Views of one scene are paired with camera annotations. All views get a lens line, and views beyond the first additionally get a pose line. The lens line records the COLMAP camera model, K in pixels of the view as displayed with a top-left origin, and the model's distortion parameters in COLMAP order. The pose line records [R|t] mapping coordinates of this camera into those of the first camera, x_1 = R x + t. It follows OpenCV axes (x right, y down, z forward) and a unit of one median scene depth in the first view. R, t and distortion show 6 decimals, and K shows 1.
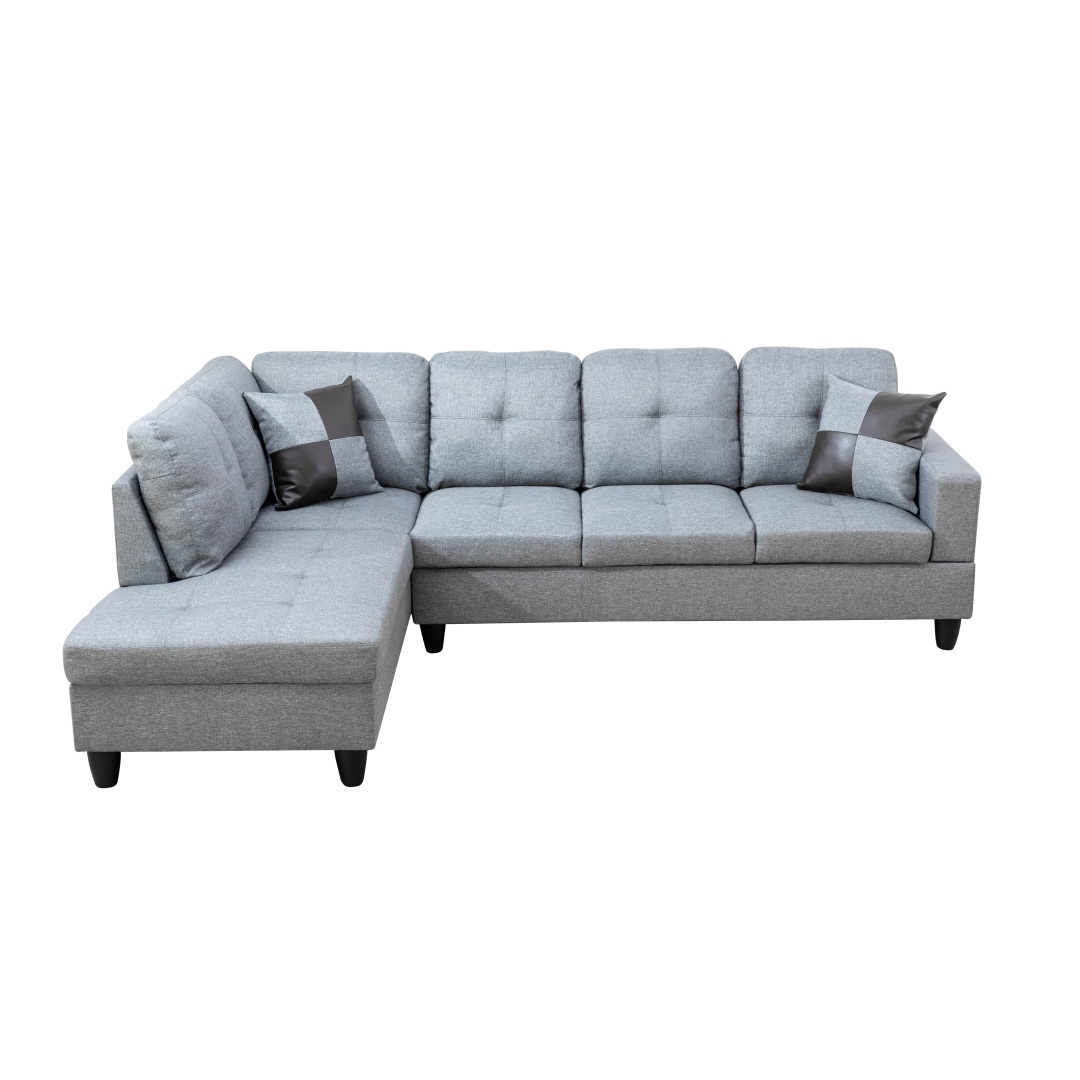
lens RADIAL K [[1719.1, 0, 583.7], [0, 1719.1, 542.6], [0, 0, 1]] dist [0.147560, -0.041905]
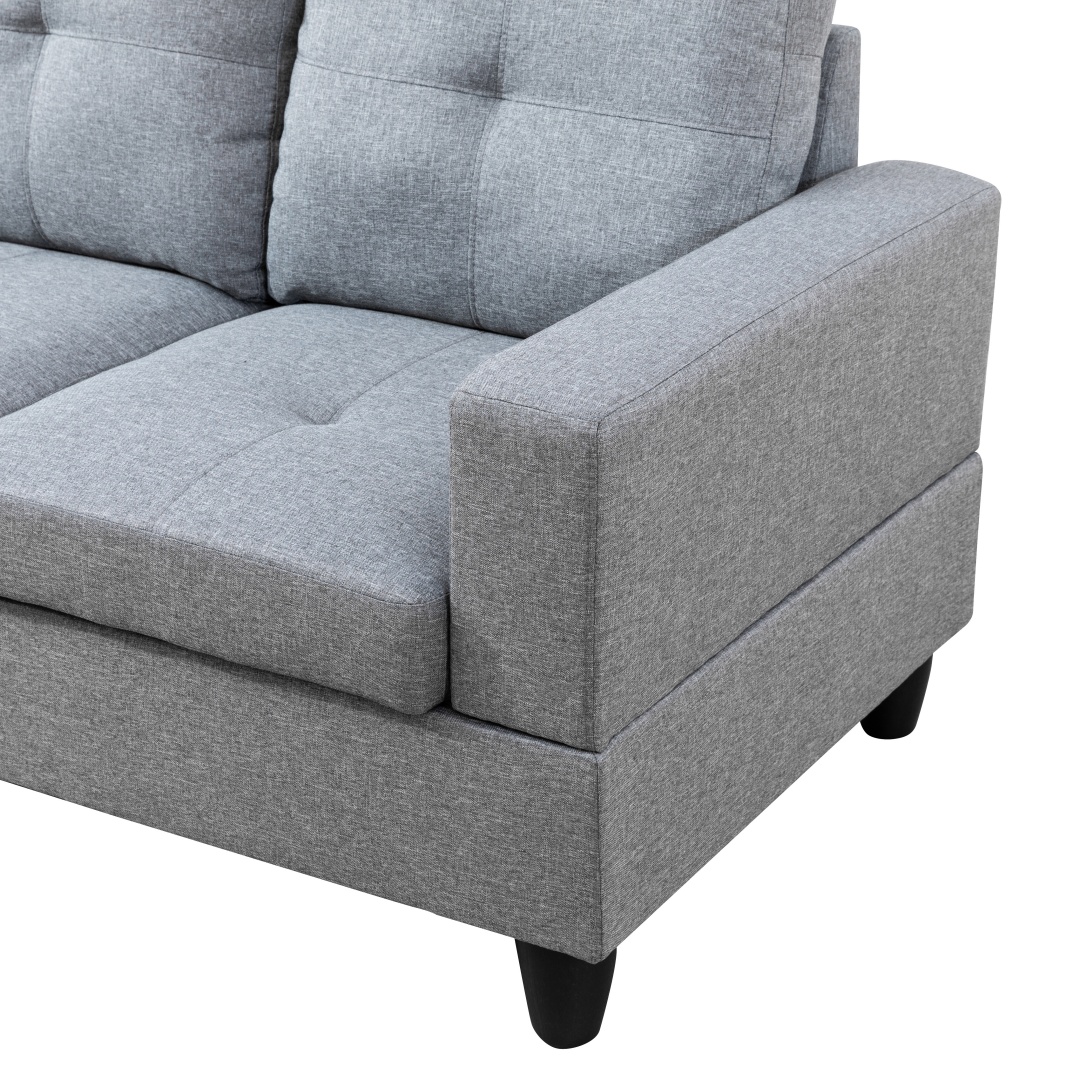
lens RADIAL K [[2668.2, 0, 539.4], [0, 2668.2, 603.7], [0, 0, 1]] dist [-0.013102, -0.083446]
pose [[0.839389, 0.211870, -0.500538, 0.401086], [-0.137590, 0.973731, 0.181430, -0.076468], [0.525829, -0.083422, 0.846490, 0.673920]]
